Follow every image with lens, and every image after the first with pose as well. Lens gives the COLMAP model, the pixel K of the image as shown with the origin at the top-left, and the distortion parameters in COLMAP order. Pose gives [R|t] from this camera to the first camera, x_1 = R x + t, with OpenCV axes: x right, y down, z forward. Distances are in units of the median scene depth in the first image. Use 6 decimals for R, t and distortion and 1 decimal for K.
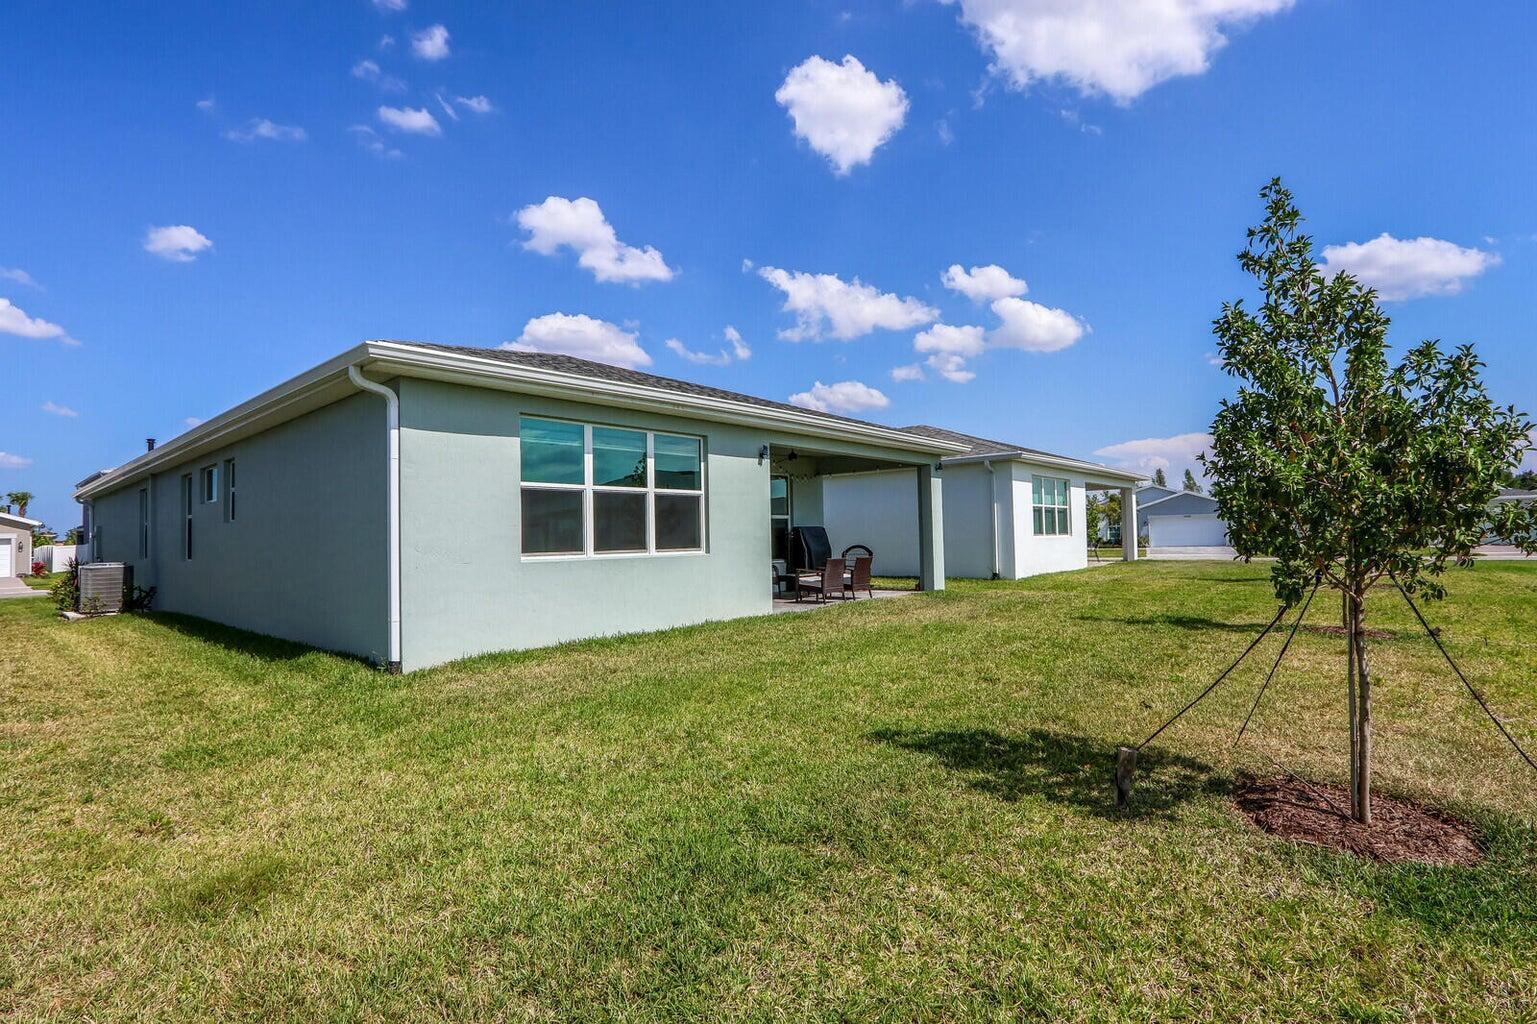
lens RADIAL K [[735.0, 0, 774.8], [0, 735.0, 517.3], [0, 0, 1]] dist [-0.003591, -0.000536]
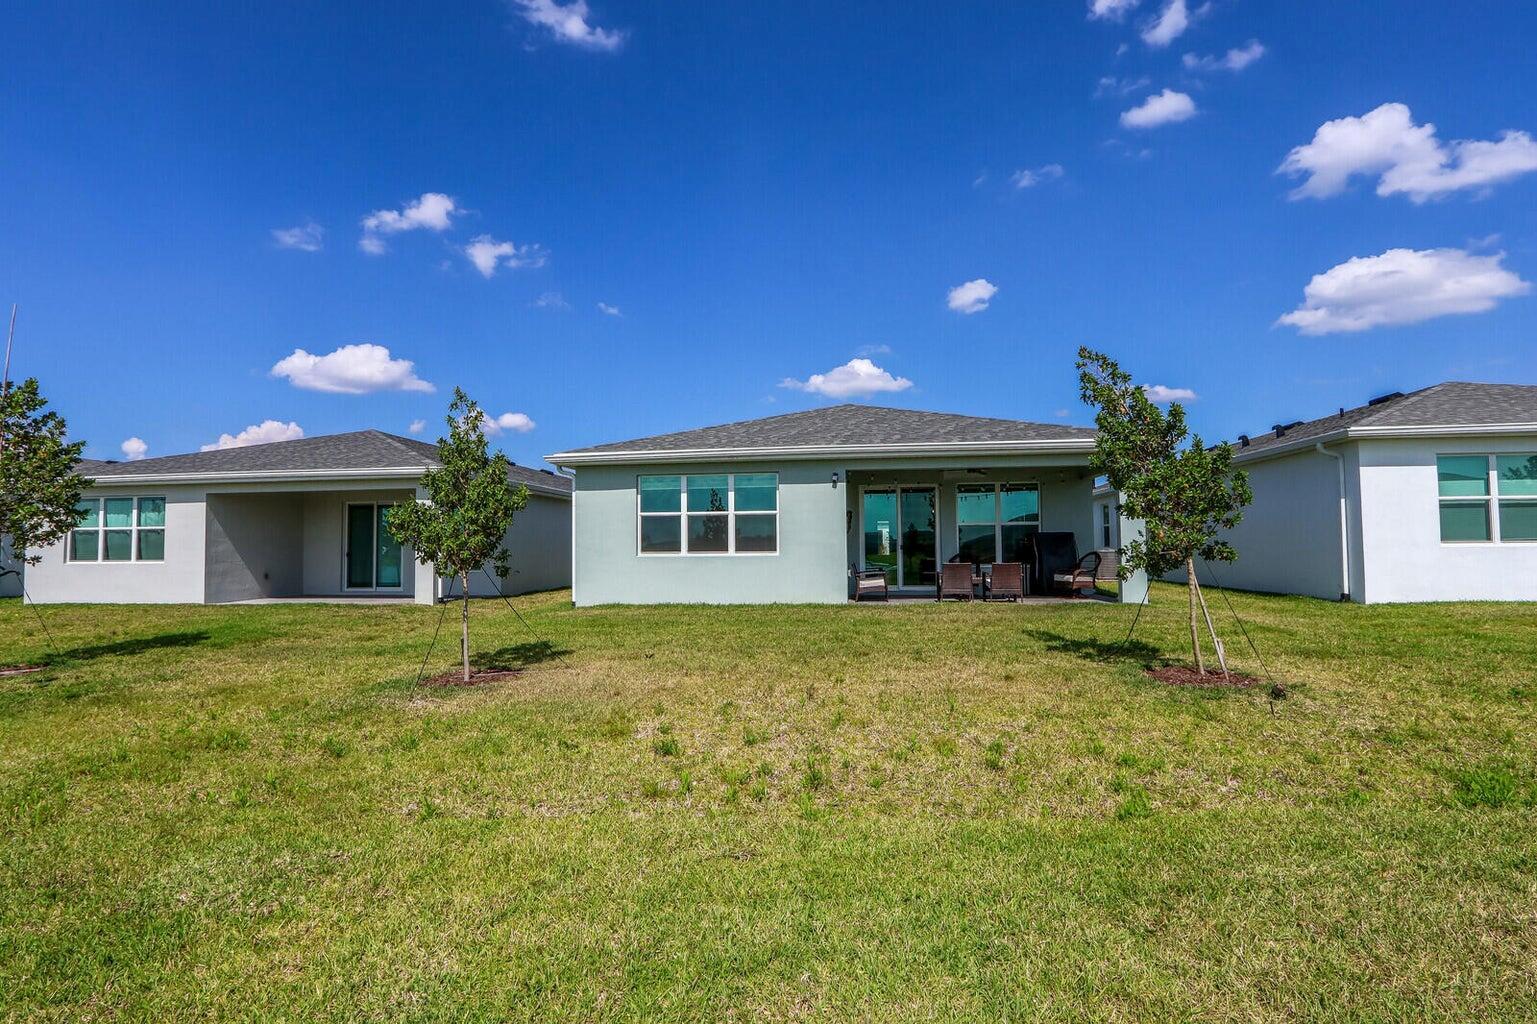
lens RADIAL K [[735.0, 0, 774.8], [0, 735.0, 517.3], [0, 0, 1]] dist [-0.003591, -0.000536]
pose [[0.563843, -0.012820, -0.825783, 1.106946], [0.019751, 0.999803, -0.002035, -0.021910], [0.825646, -0.015162, 0.563985, 0.197365]]
